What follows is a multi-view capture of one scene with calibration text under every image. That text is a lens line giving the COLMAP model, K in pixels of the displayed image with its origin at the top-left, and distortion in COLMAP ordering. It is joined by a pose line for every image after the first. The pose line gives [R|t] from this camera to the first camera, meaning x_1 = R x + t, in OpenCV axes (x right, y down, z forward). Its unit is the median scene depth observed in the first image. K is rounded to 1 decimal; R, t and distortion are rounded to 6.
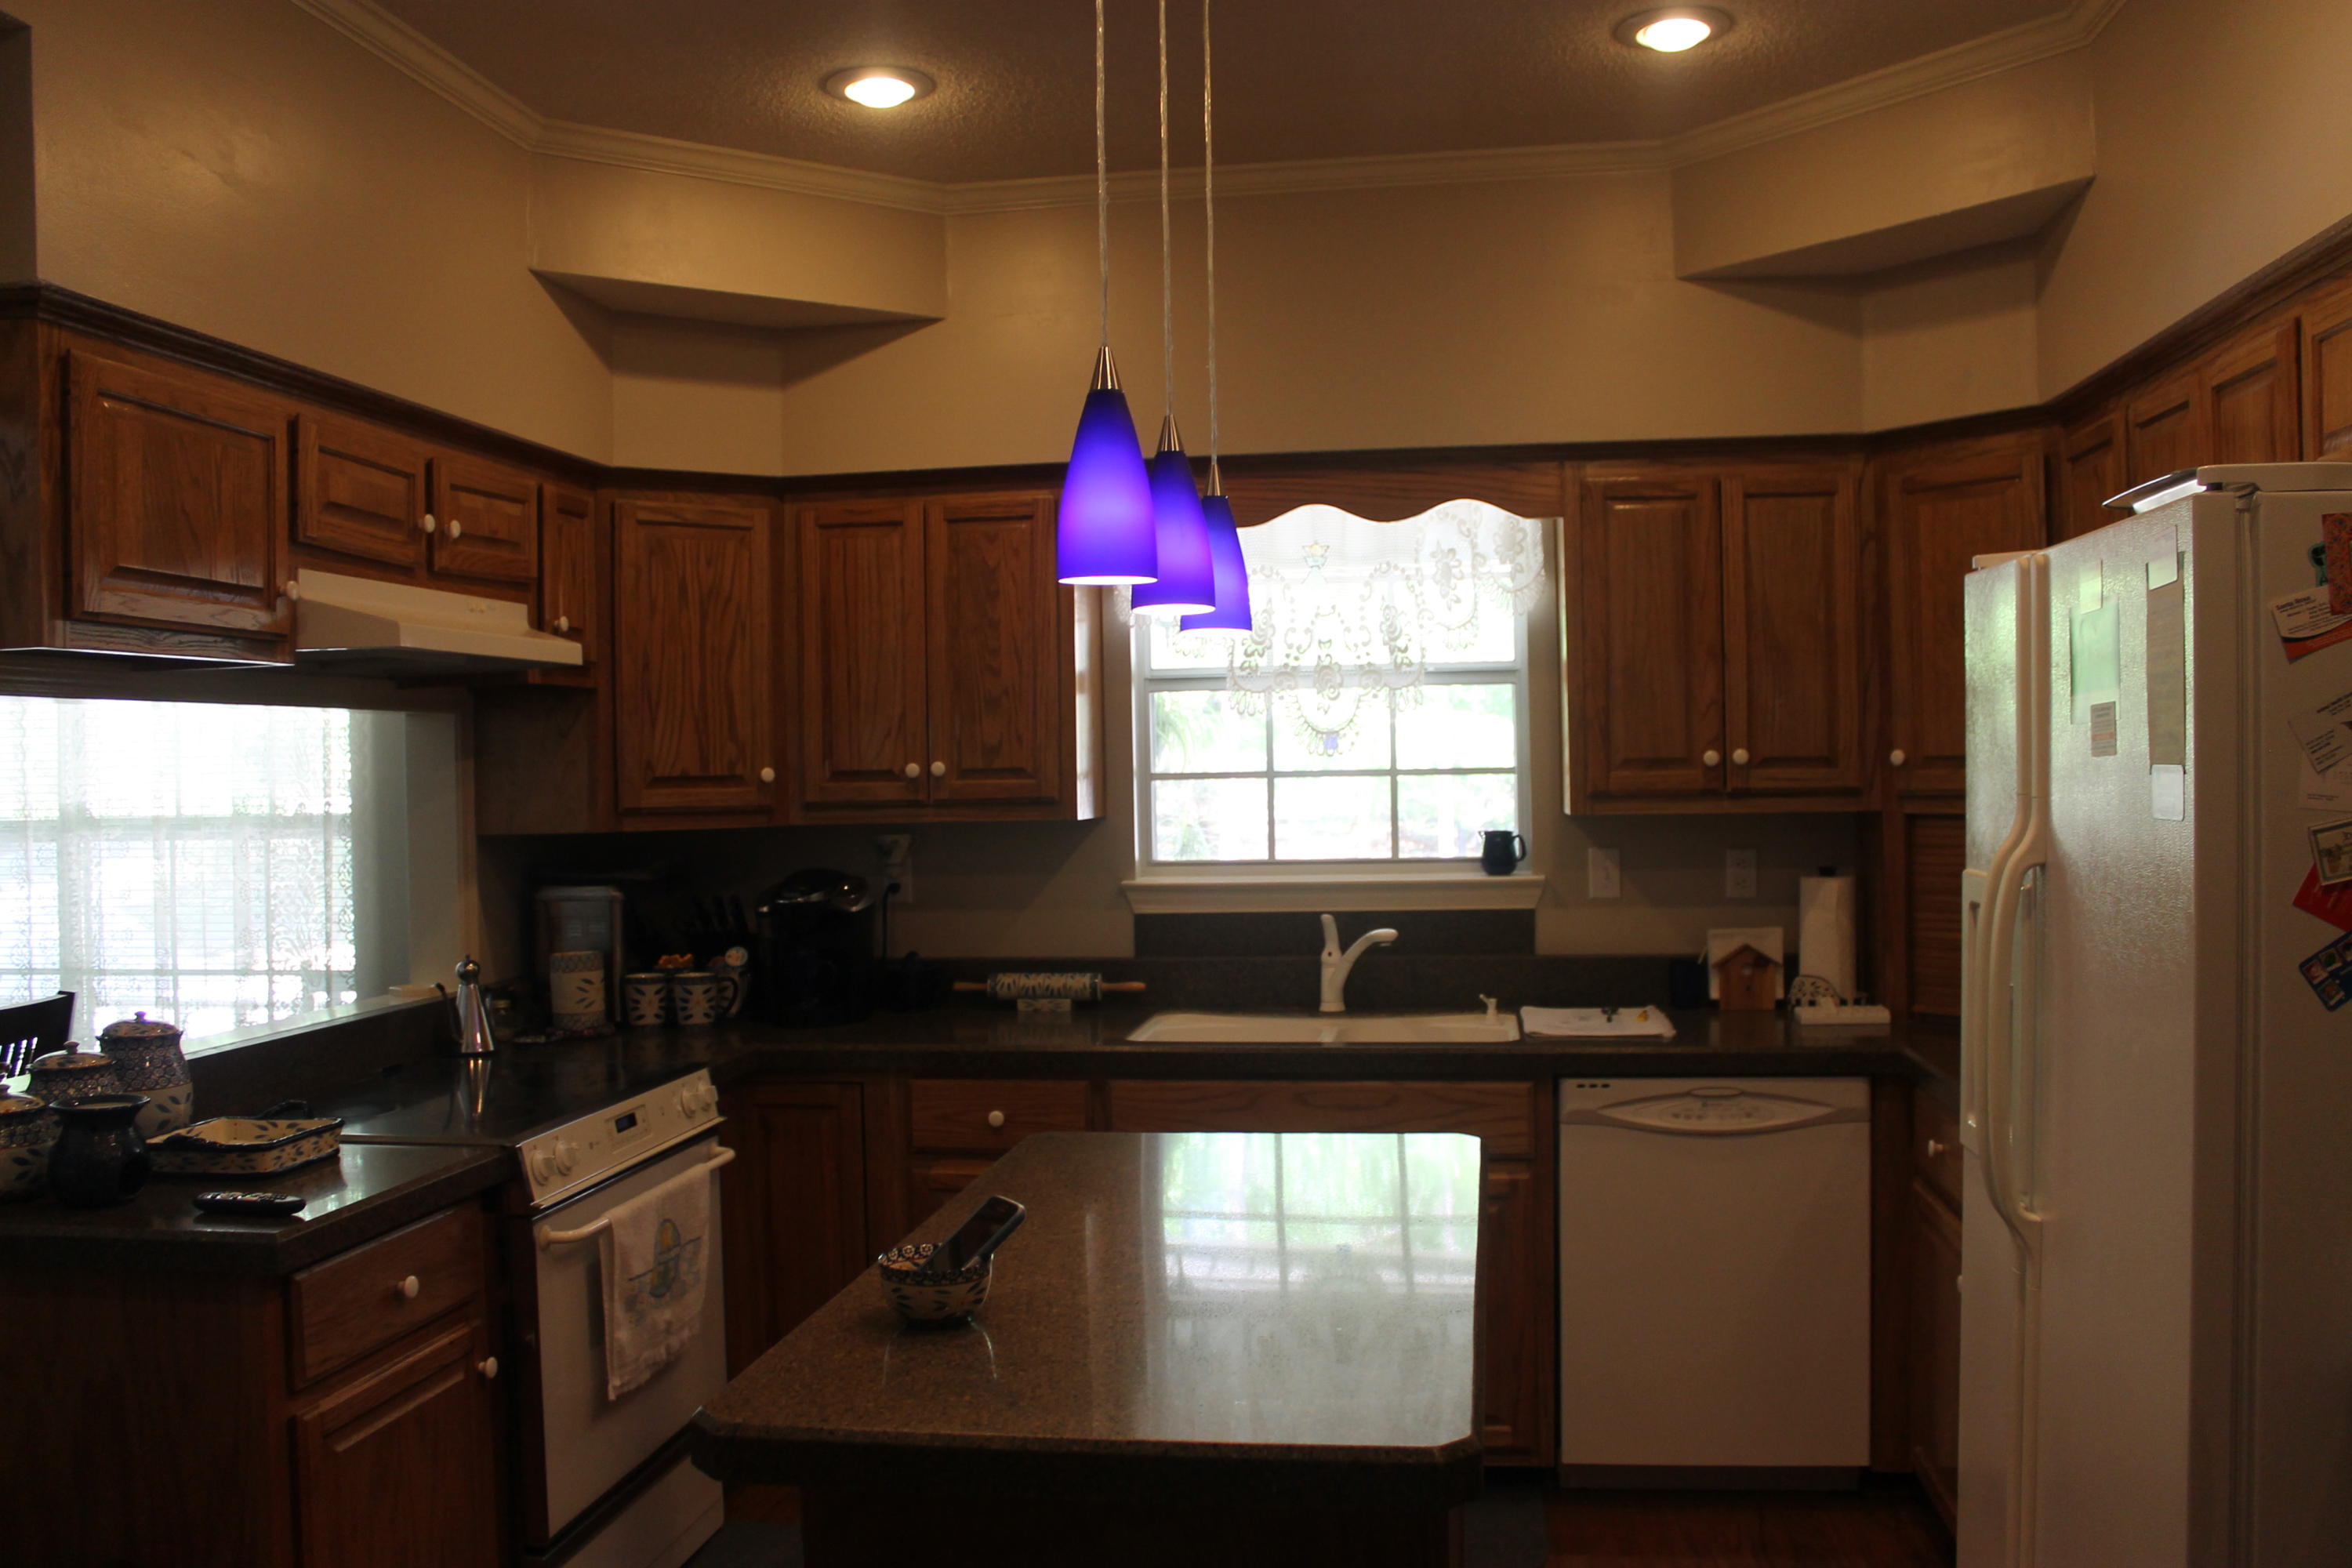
lens RADIAL K [[1961.7, 0, 1176.0], [0, 1961.7, 784.0], [0, 0, 1]] dist [-0.164475, 0.148610]
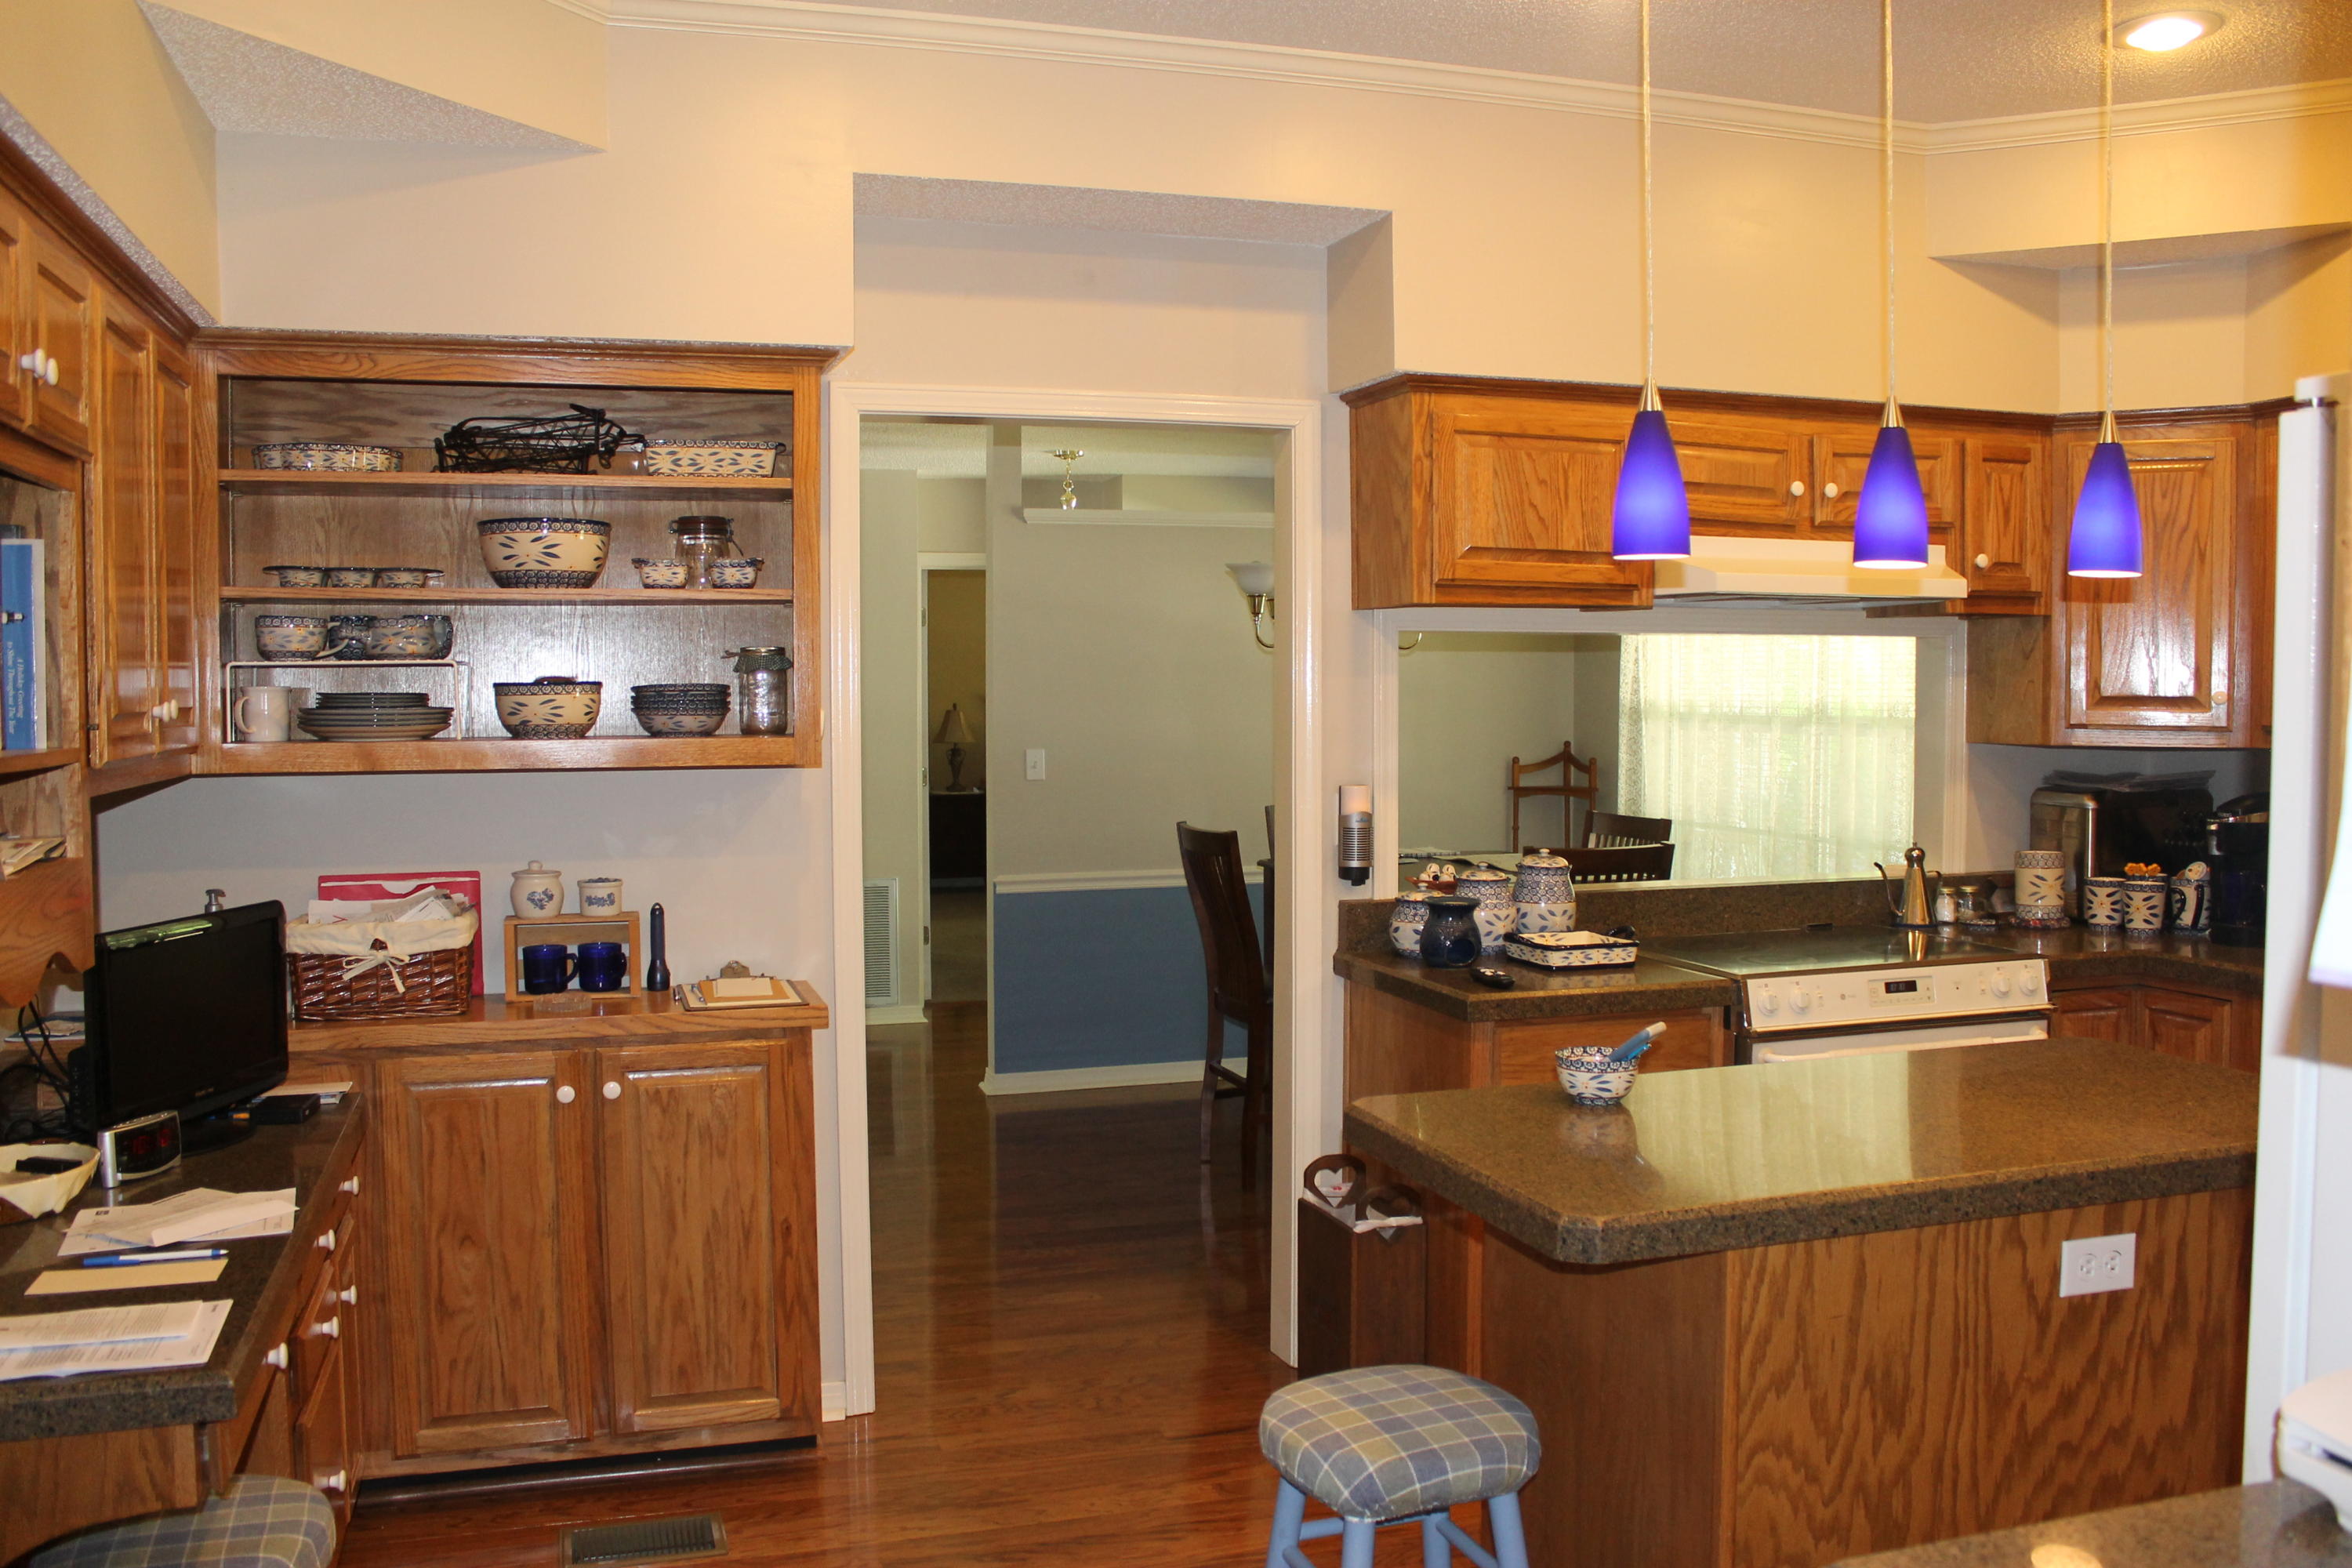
lens RADIAL K [[1961.7, 0, 1176.0], [0, 1961.7, 784.0], [0, 0, 1]] dist [-0.164475, 0.148610]
pose [[0.455789, 0.067462, -0.887527, 0.502378], [-0.018213, 0.997622, 0.066478, -0.017972], [0.889901, -0.014135, 0.455934, 0.058286]]
